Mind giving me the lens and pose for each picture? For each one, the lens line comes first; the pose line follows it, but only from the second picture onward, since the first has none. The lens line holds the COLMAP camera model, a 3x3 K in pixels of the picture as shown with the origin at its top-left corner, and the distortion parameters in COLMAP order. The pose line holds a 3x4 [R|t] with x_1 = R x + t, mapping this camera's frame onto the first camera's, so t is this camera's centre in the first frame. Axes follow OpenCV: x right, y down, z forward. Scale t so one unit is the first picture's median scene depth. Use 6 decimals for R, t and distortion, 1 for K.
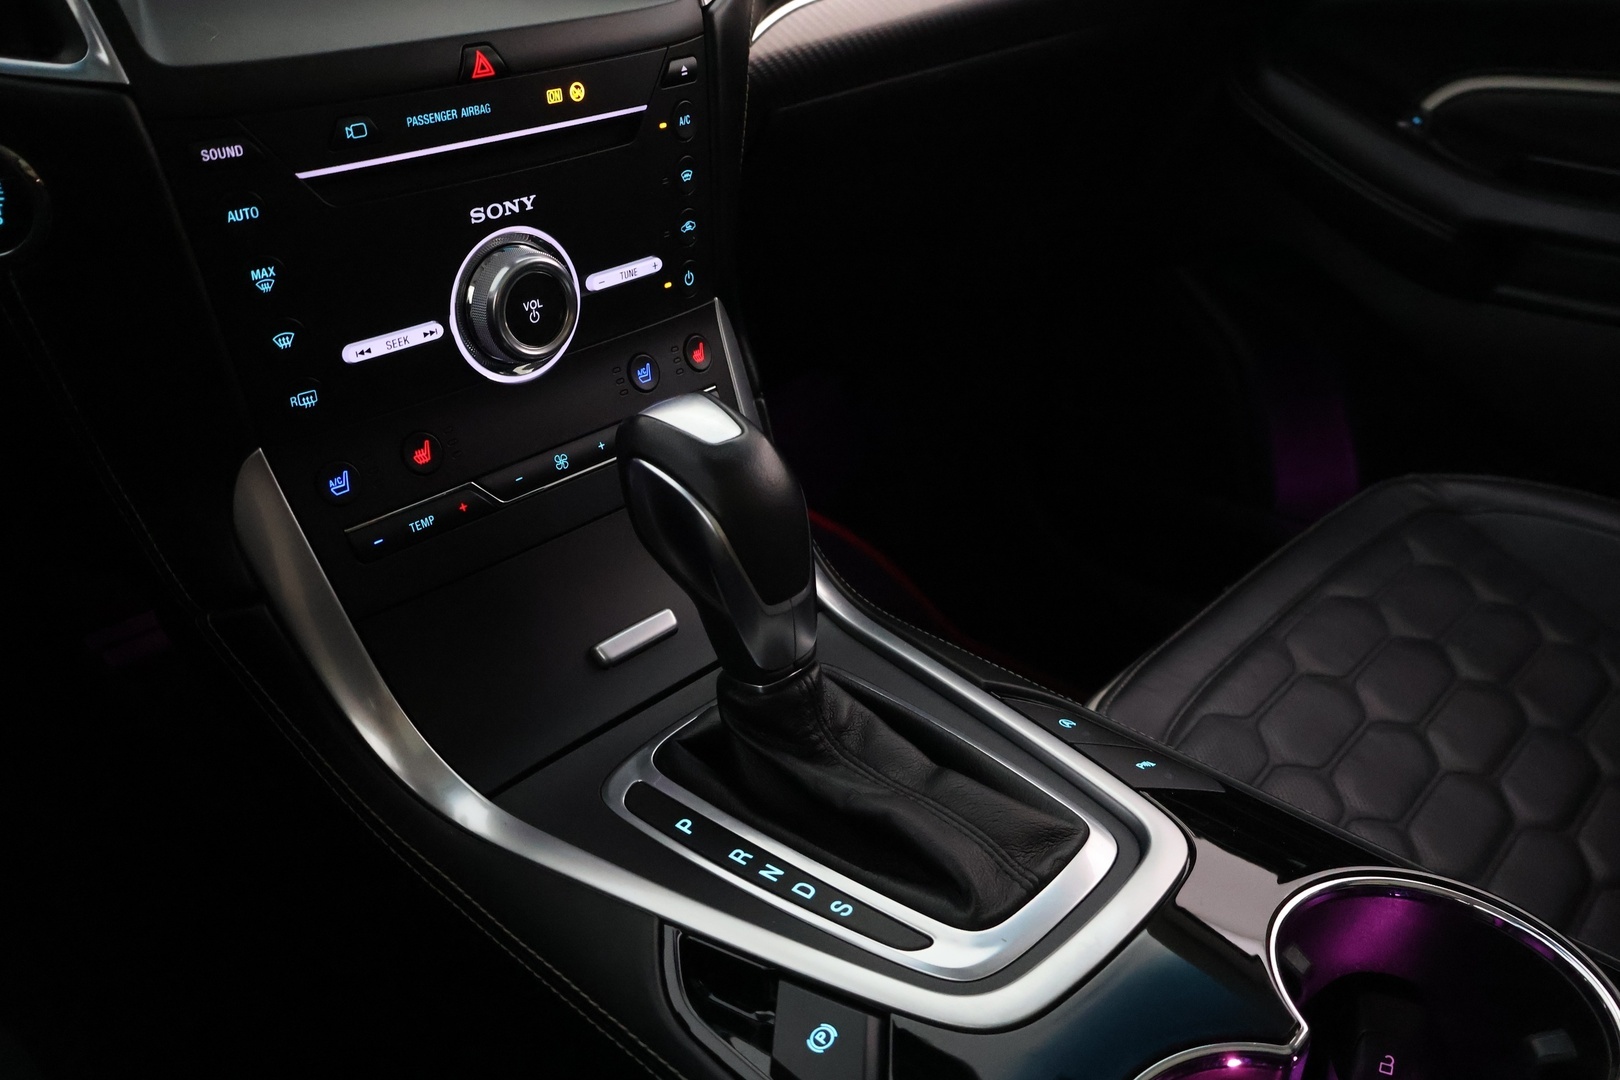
lens RADIAL K [[1341.5, 0, 810.0], [0, 1341.5, 540.0], [0, 0, 1]] dist [-0.008032, 0.001937]
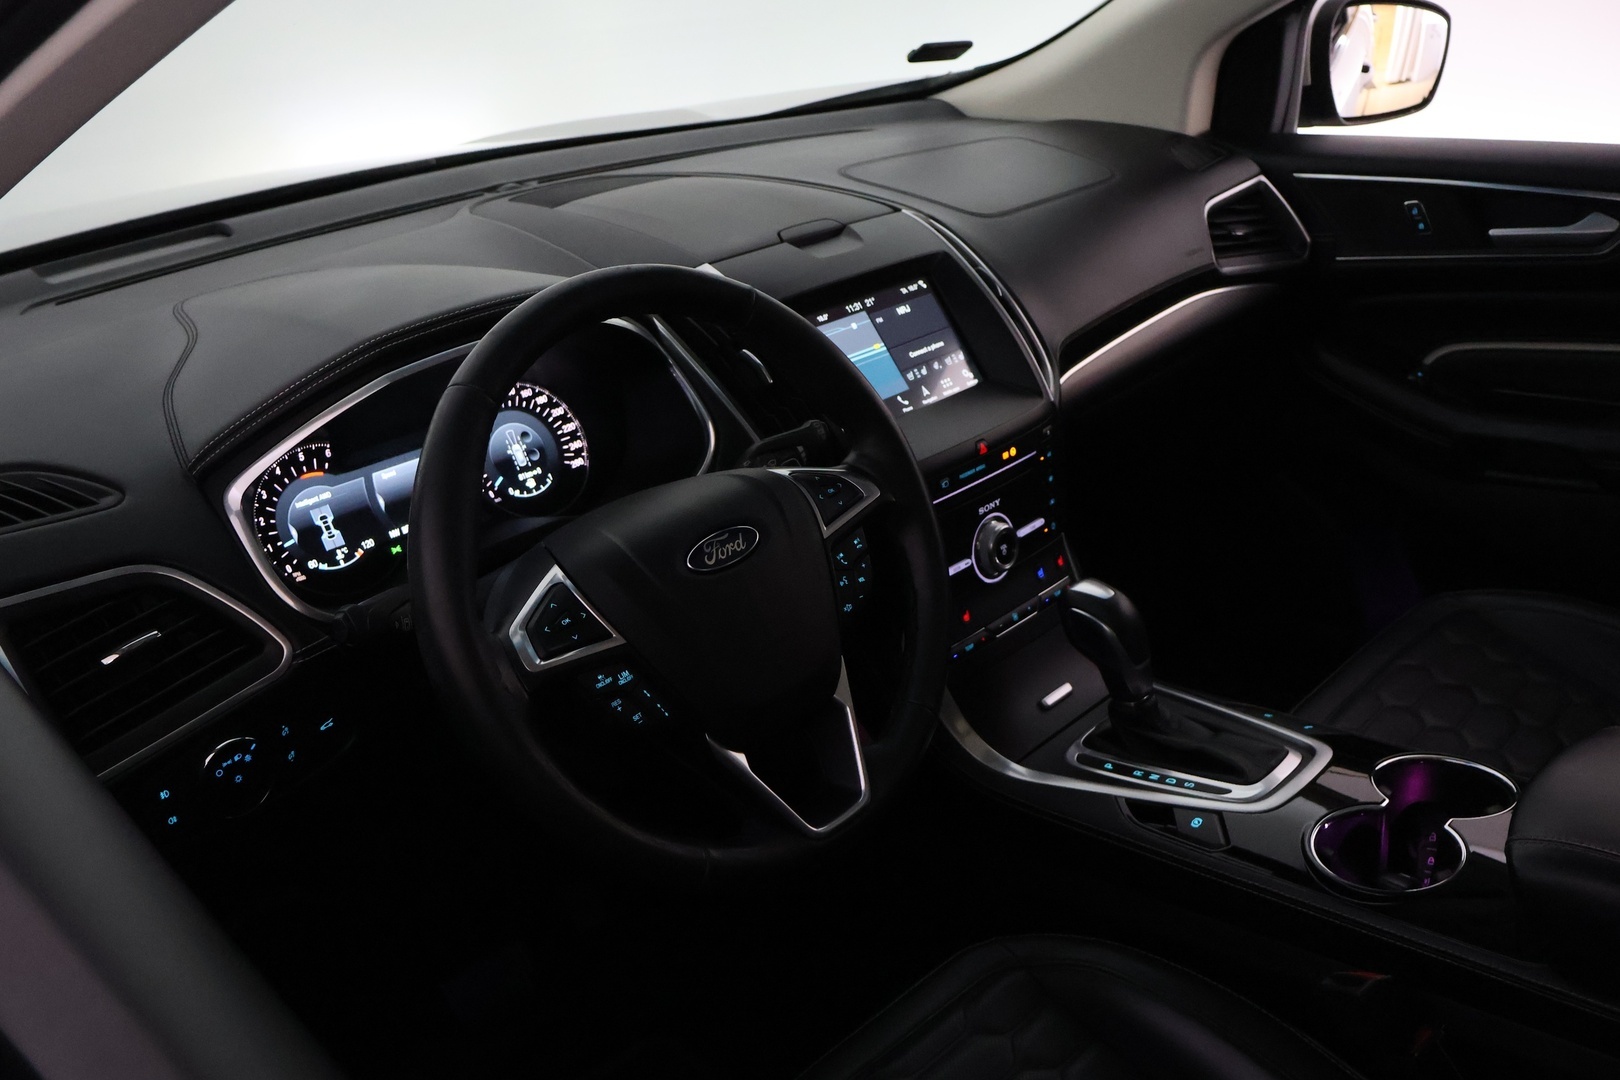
lens RADIAL K [[1312.6, 0, 810.0], [0, 1312.6, 540.0], [0, 0, 1]] dist [-0.030557, -0.001920]
pose [[0.993111, -0.092009, -0.072560, -0.373512], [0.080538, 0.985752, -0.147669, 0.112938], [0.085113, 0.140808, 0.986372, -1.210507]]
